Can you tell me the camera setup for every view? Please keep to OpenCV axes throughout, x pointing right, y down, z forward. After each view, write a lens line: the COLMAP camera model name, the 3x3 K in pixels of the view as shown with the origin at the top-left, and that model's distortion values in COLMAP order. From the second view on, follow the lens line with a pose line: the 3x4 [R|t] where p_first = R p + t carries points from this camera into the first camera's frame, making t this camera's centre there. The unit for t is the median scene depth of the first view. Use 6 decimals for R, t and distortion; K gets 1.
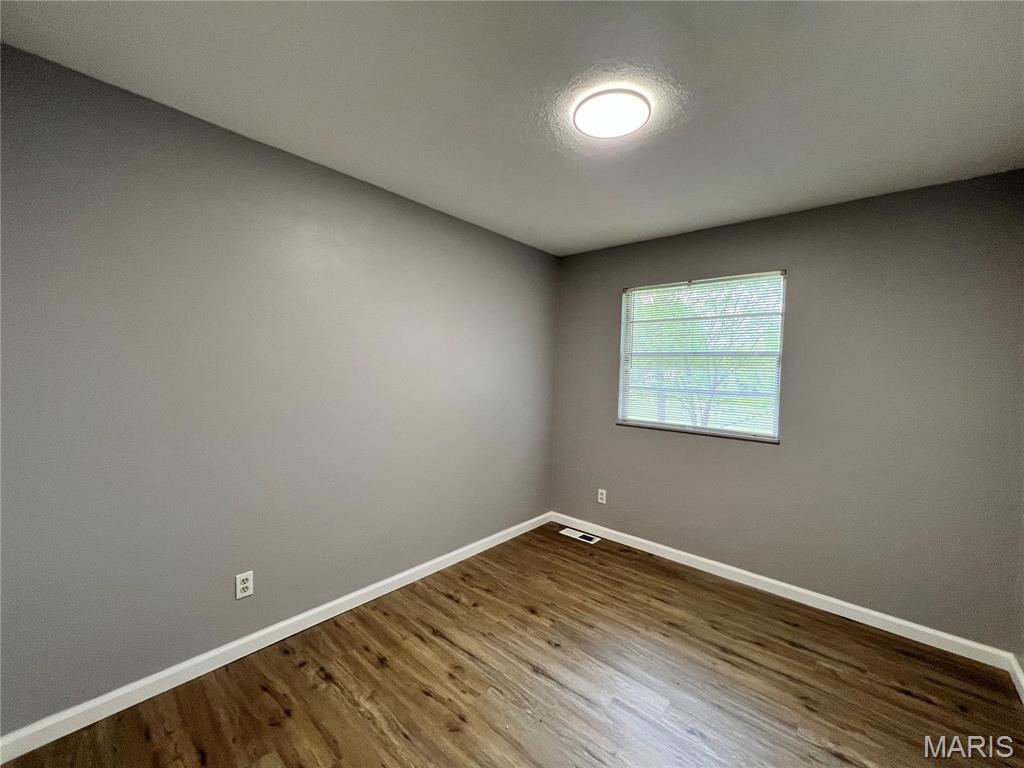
lens RADIAL K [[408.5, 0, 512.0], [0, 408.5, 384.0], [0, 0, 1]] dist [-0.001143, -0.000022]
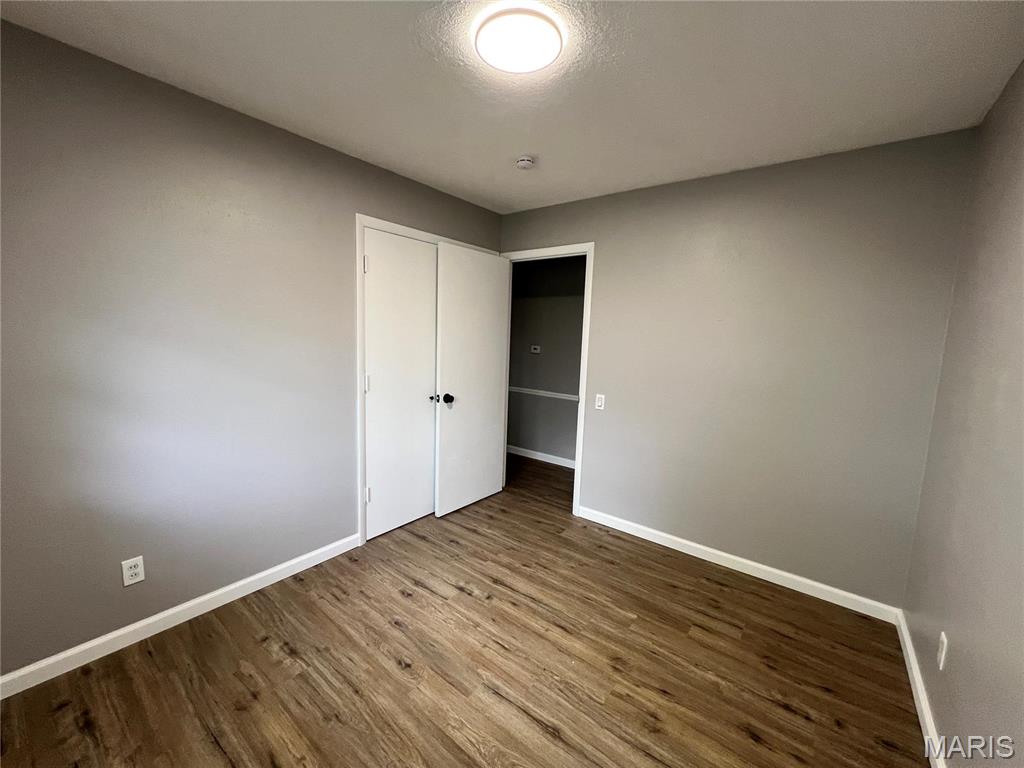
lens RADIAL K [[408.5, 0, 512.0], [0, 408.5, 384.0], [0, 0, 1]] dist [-0.001143, -0.000022]
pose [[-0.995977, -0.057771, -0.068501, 0.255034], [-0.067740, 0.985824, 0.153501, -0.073284], [0.058662, 0.157523, -0.985771, 1.802545]]
